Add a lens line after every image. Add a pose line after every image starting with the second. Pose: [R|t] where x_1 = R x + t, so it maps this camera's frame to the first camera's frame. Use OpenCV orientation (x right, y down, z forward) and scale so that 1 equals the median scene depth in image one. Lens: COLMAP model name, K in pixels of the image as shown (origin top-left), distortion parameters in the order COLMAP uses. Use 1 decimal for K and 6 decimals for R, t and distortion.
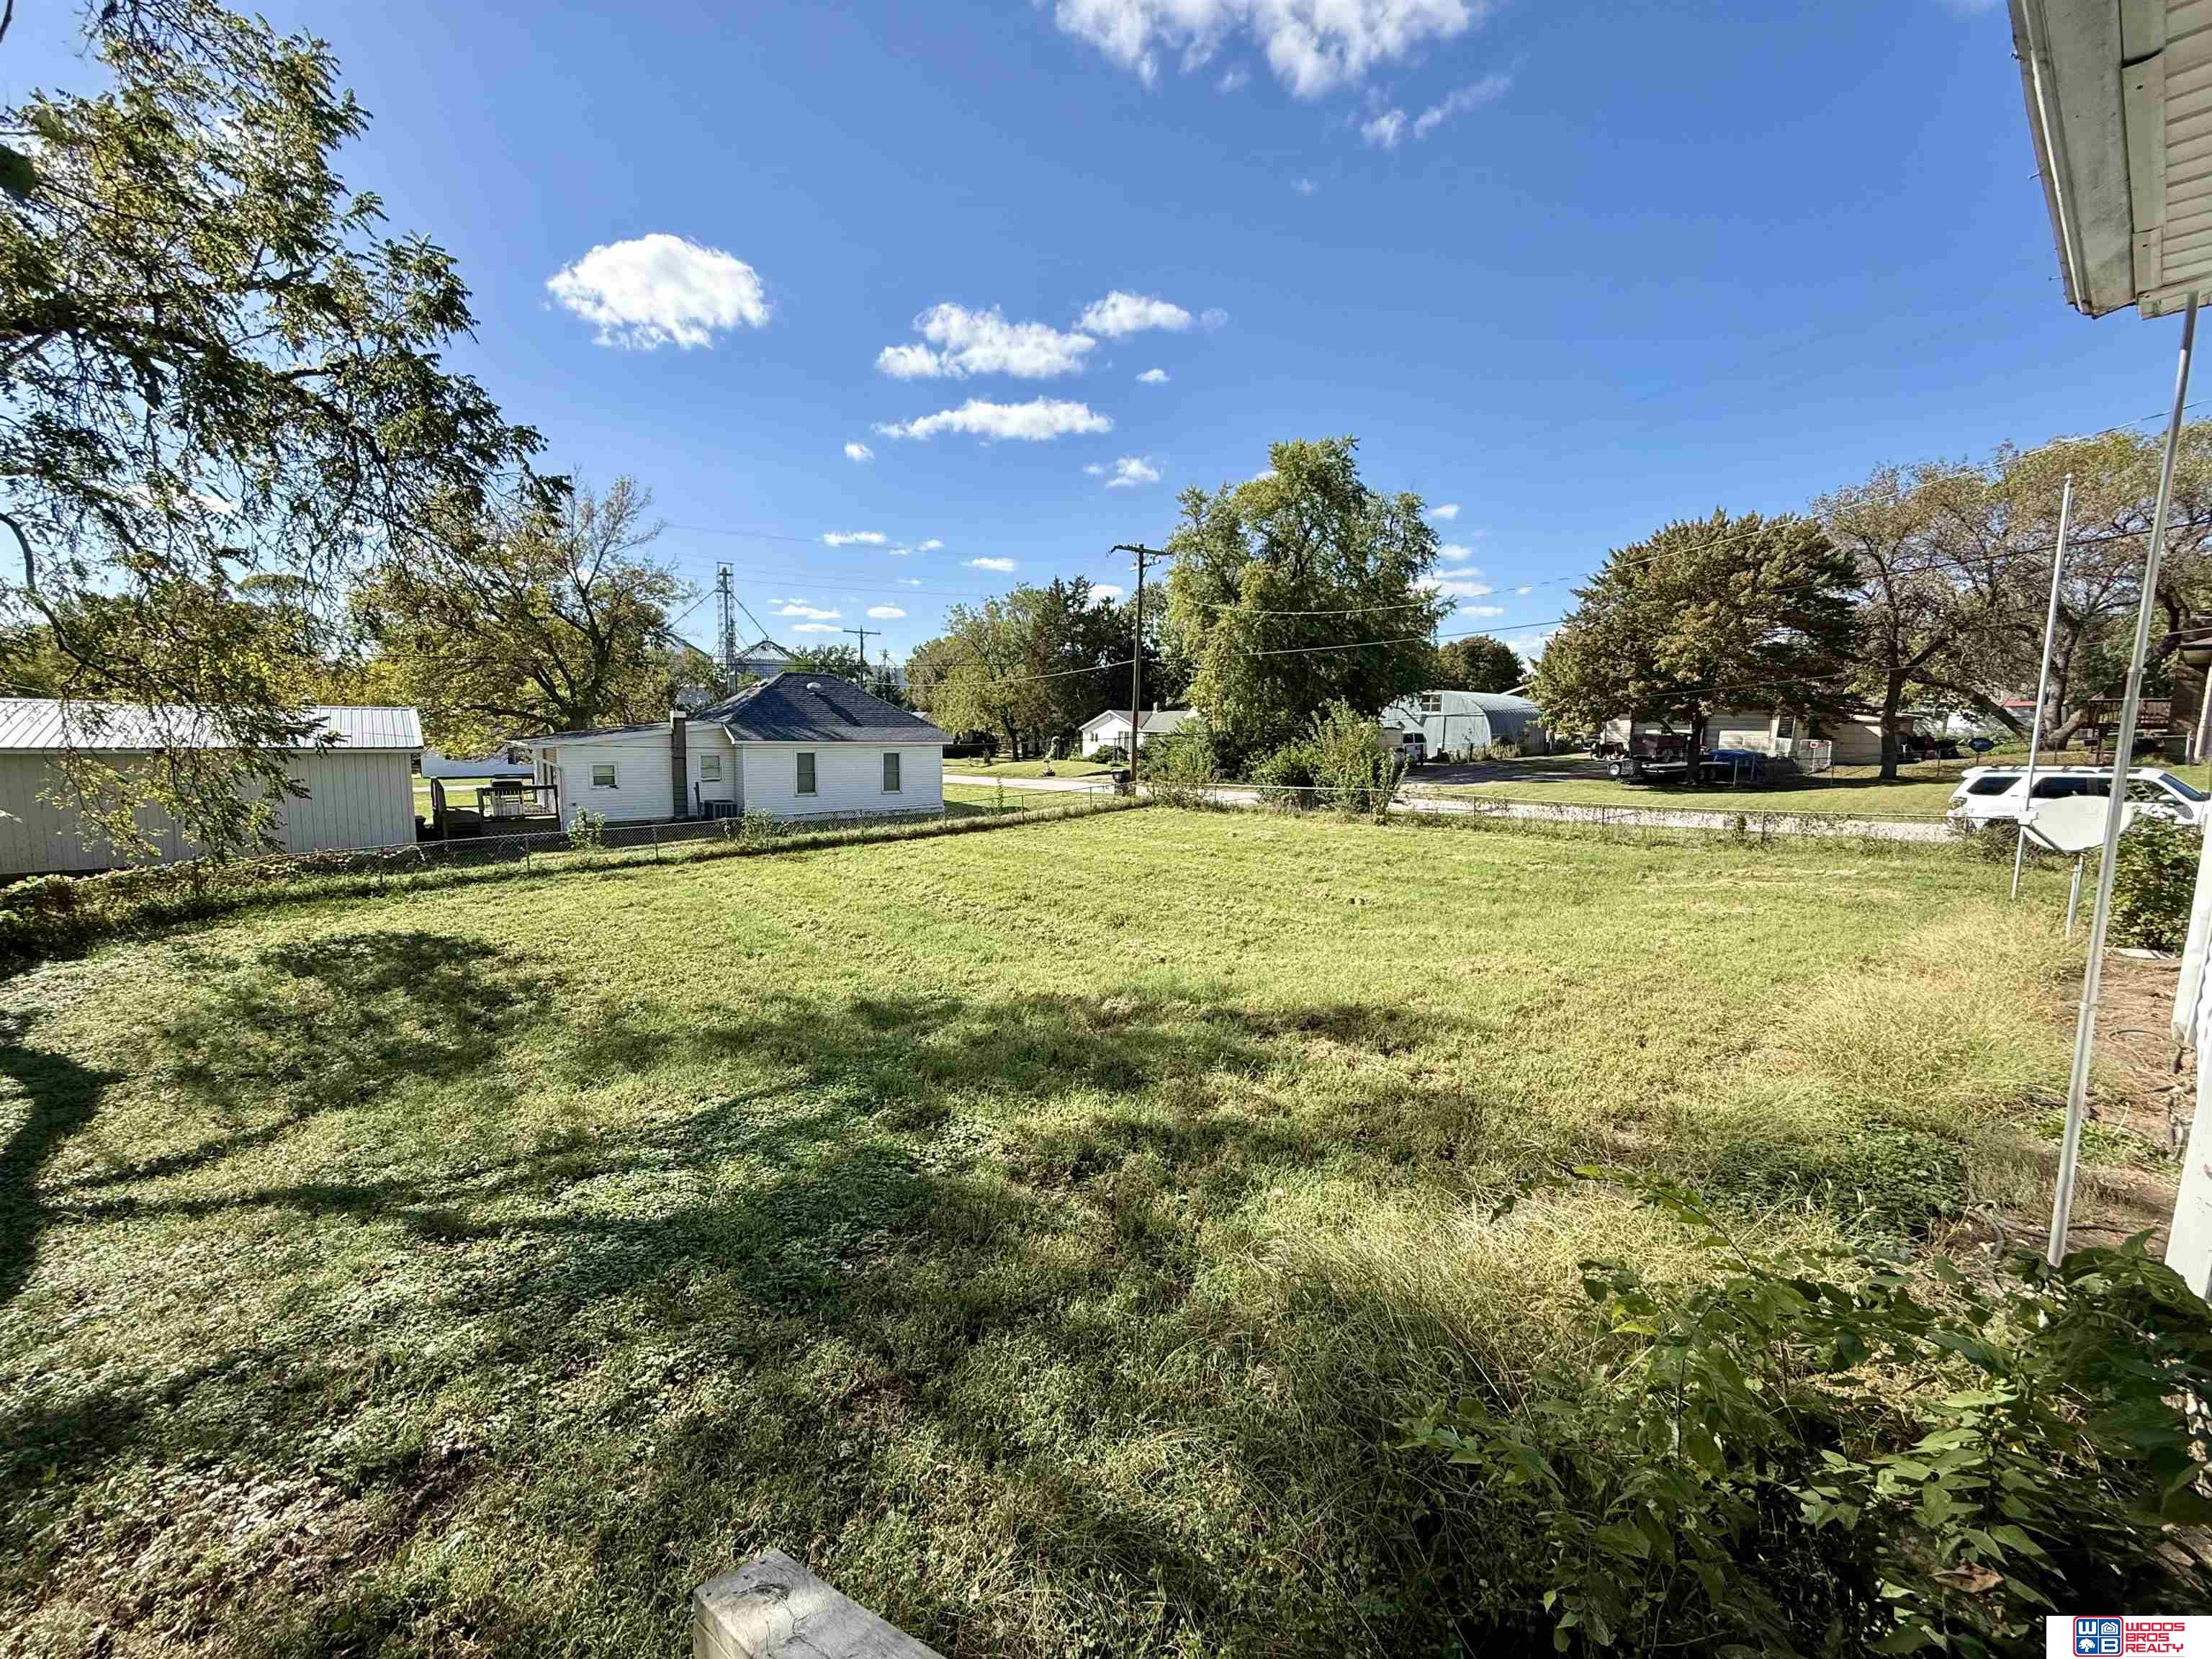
lens RADIAL K [[879.9, 0, 1103.2], [0, 879.9, 820.5], [0, 0, 1]] dist [0.000917, -0.000201]
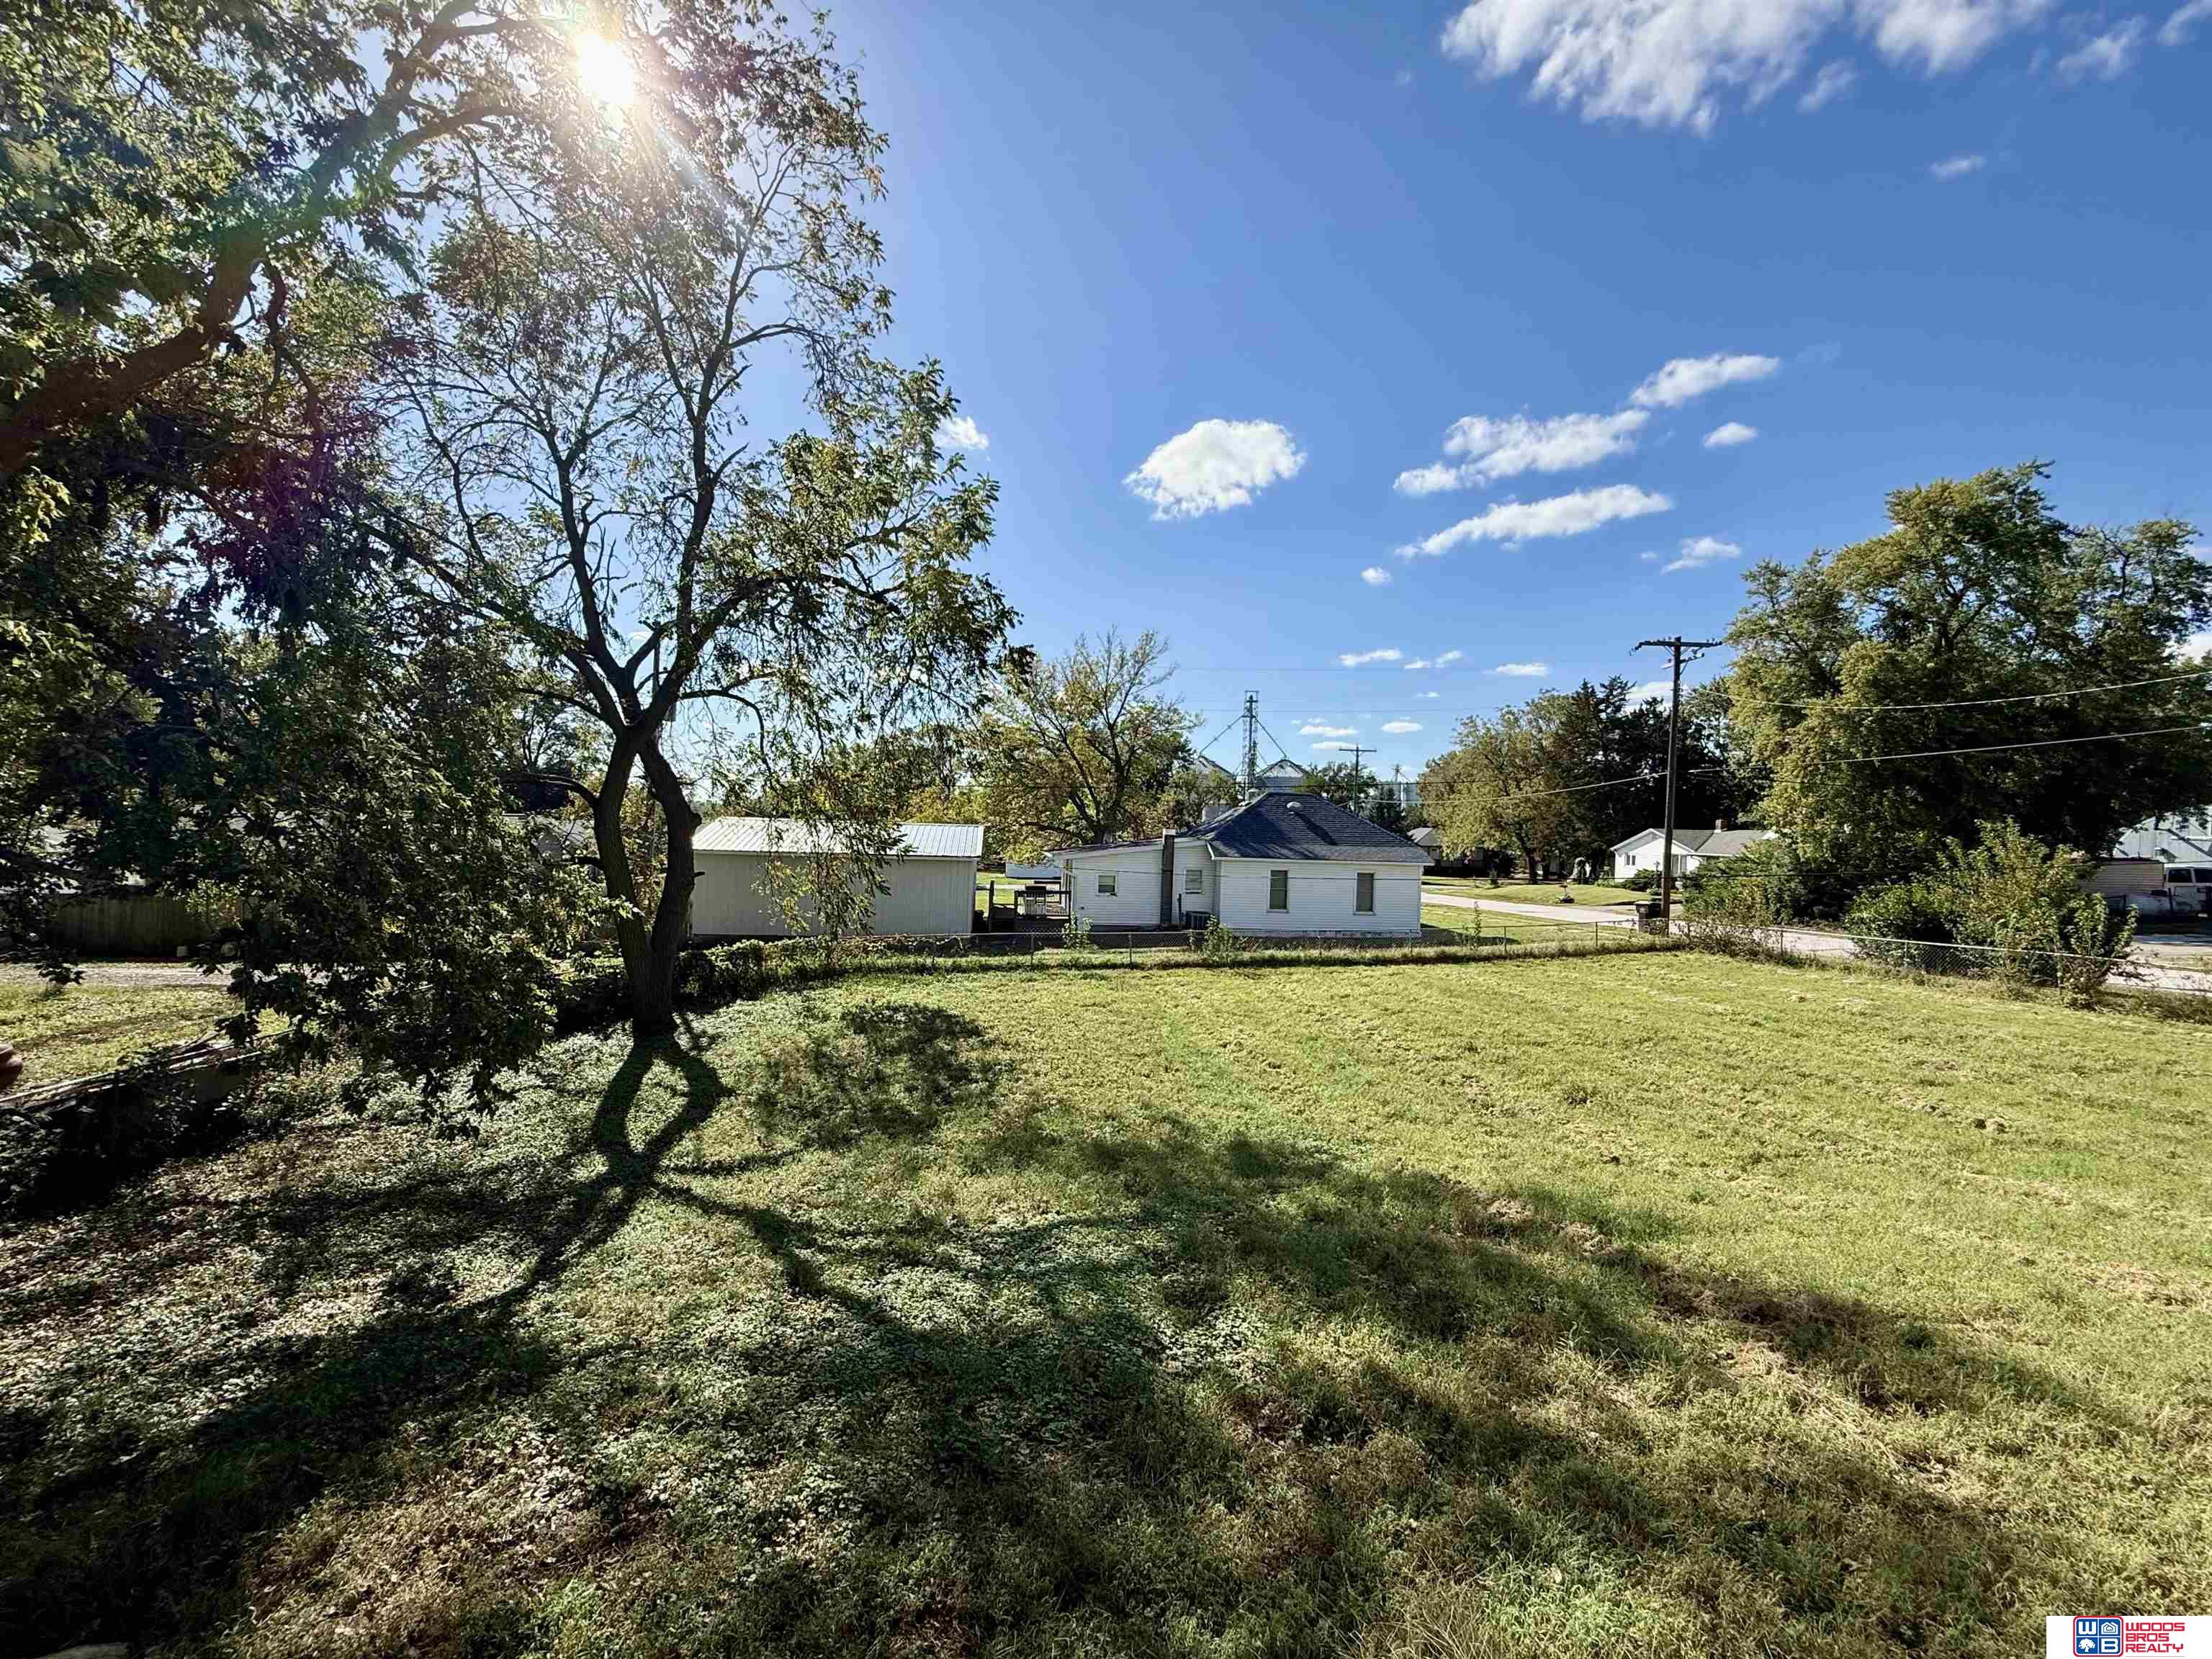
lens RADIAL K [[879.9, 0, 1104.5], [0, 879.9, 833.0], [0, 0, 1]] dist [0.000917, -0.000201]
pose [[0.844433, 0.012333, -0.535520, 0.043594], [-0.073241, 0.993004, -0.092622, -0.011065], [0.530631, 0.117435, 0.839428, 0.026889]]
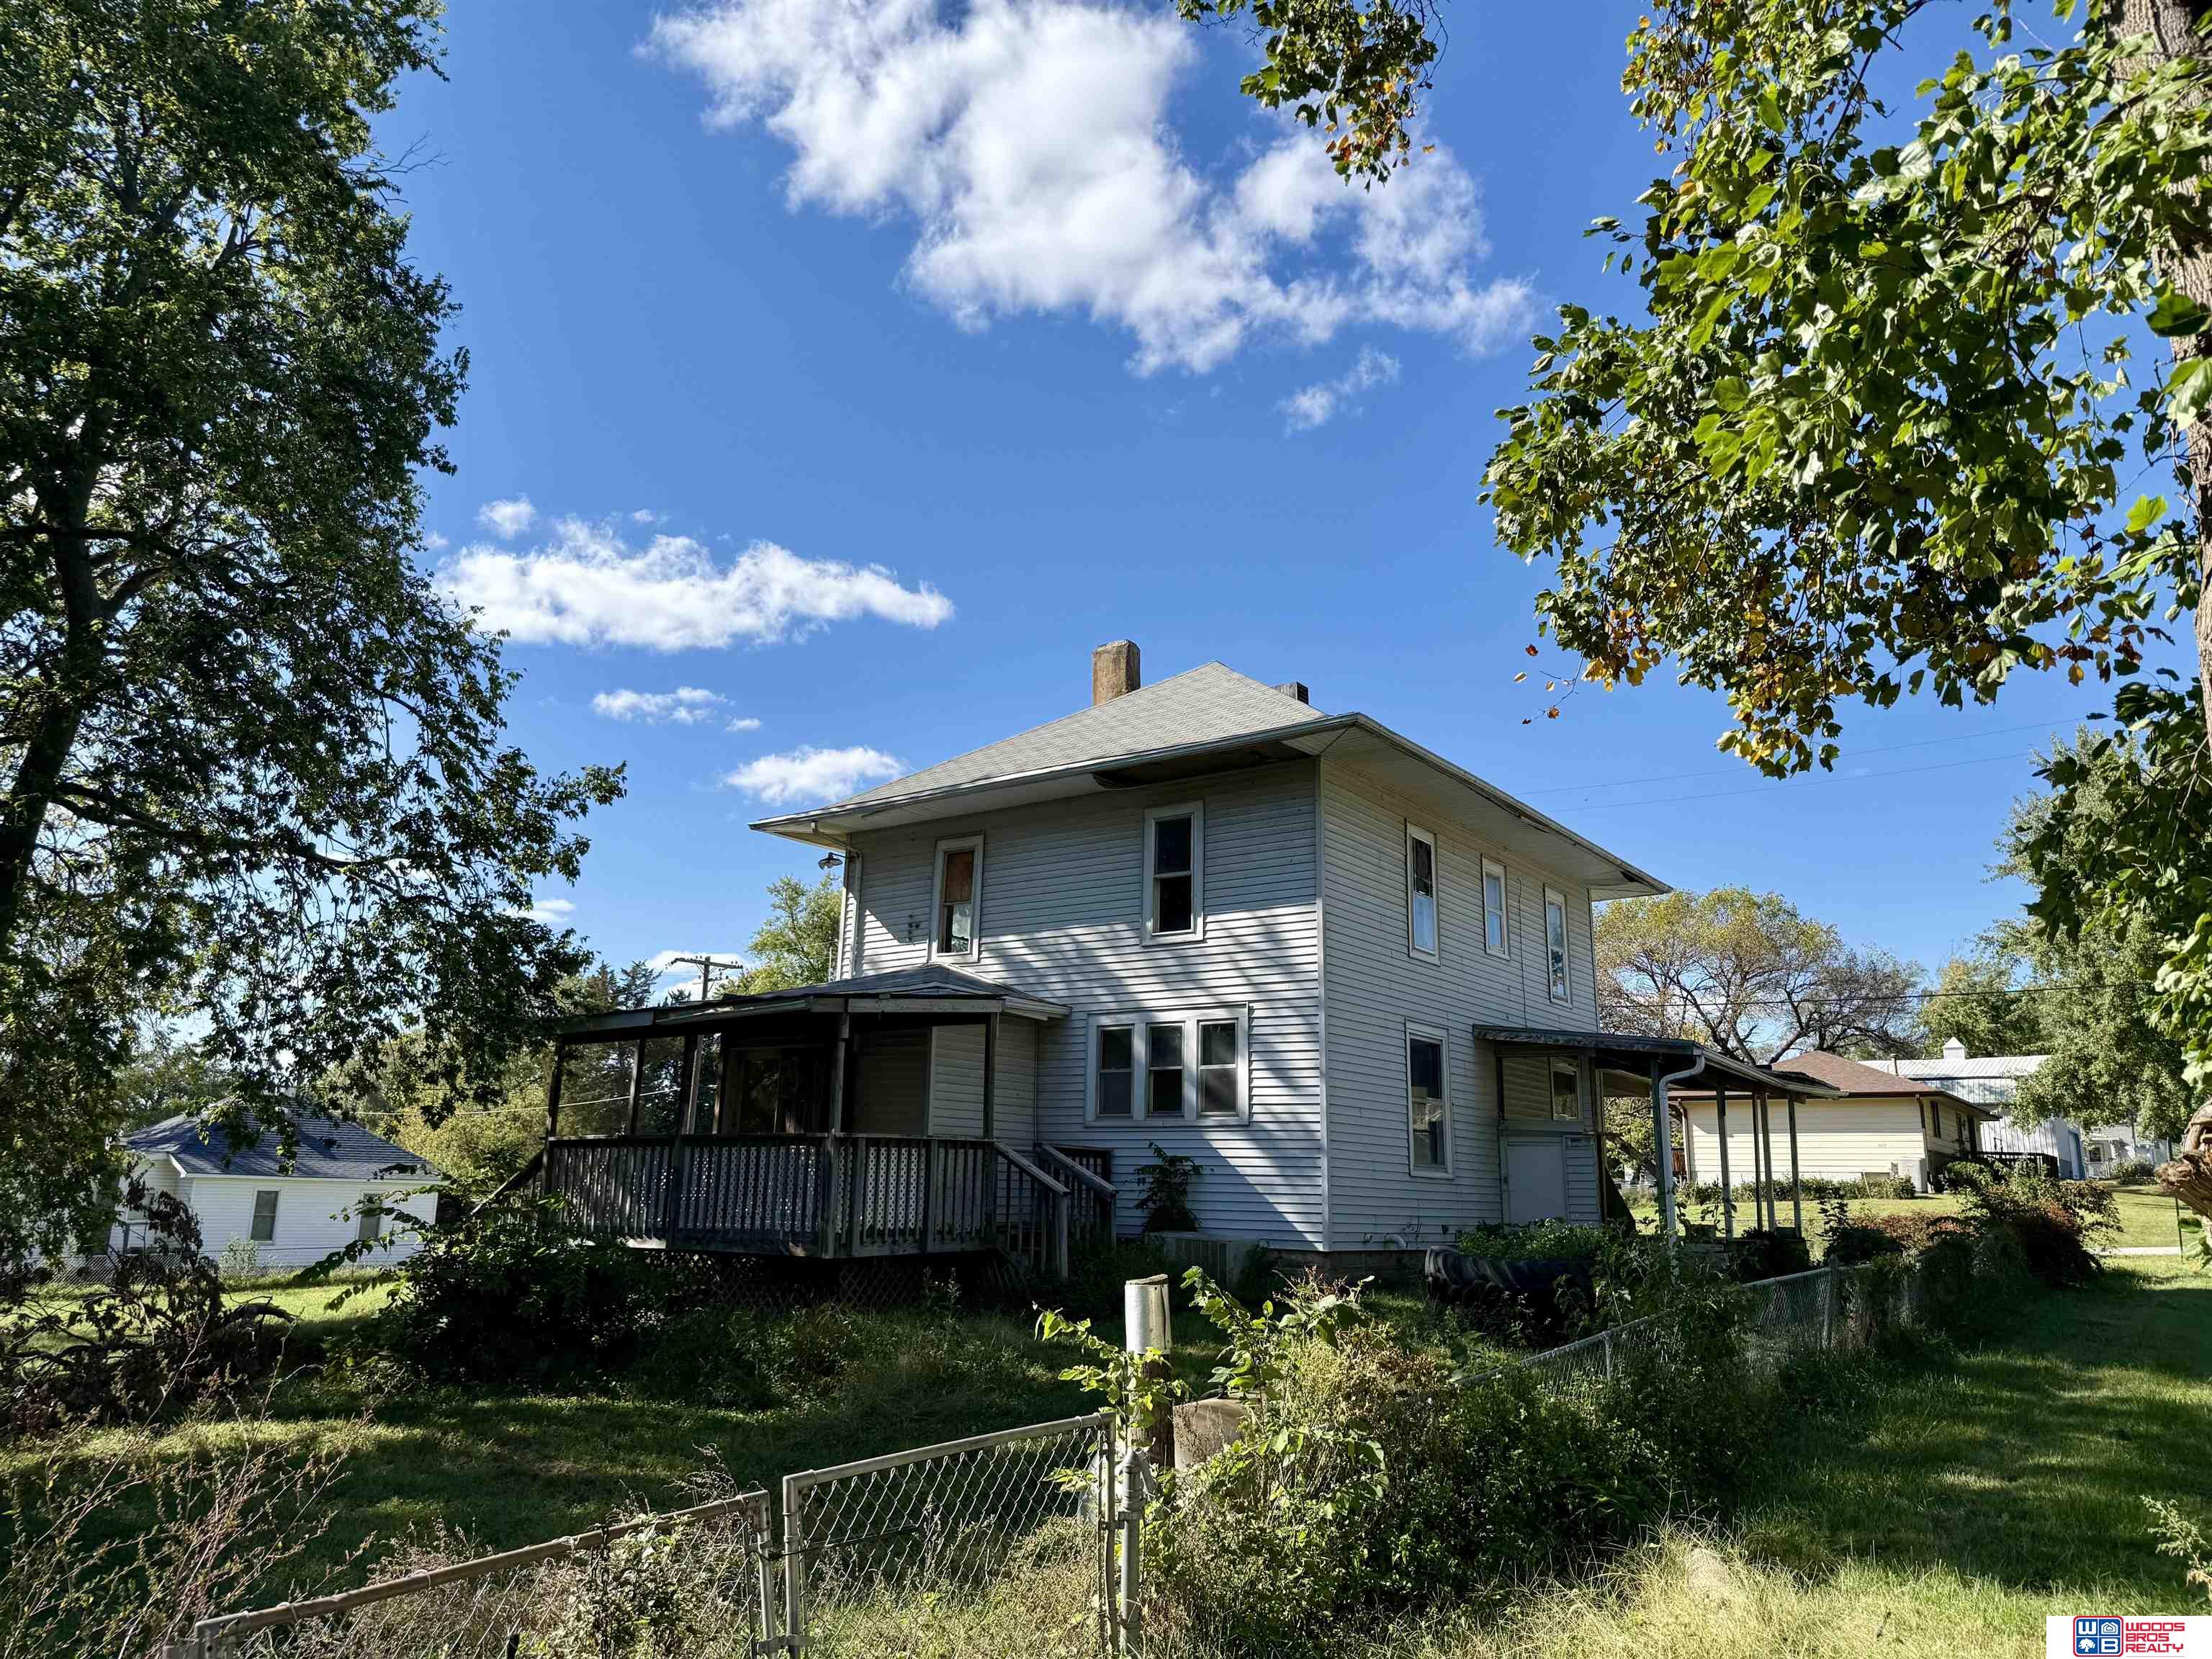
lens RADIAL K [[1553.9, 0, 1112.4], [0, 1553.9, 829.1], [0, 0, 1]] dist [0.039478, -0.000951]
pose [[0.964470, 0.066109, 0.255787, 0.034501], [0.023422, 0.942977, -0.332033, 0.128049], [-0.263151, 0.326227, 0.907925, -0.759548]]
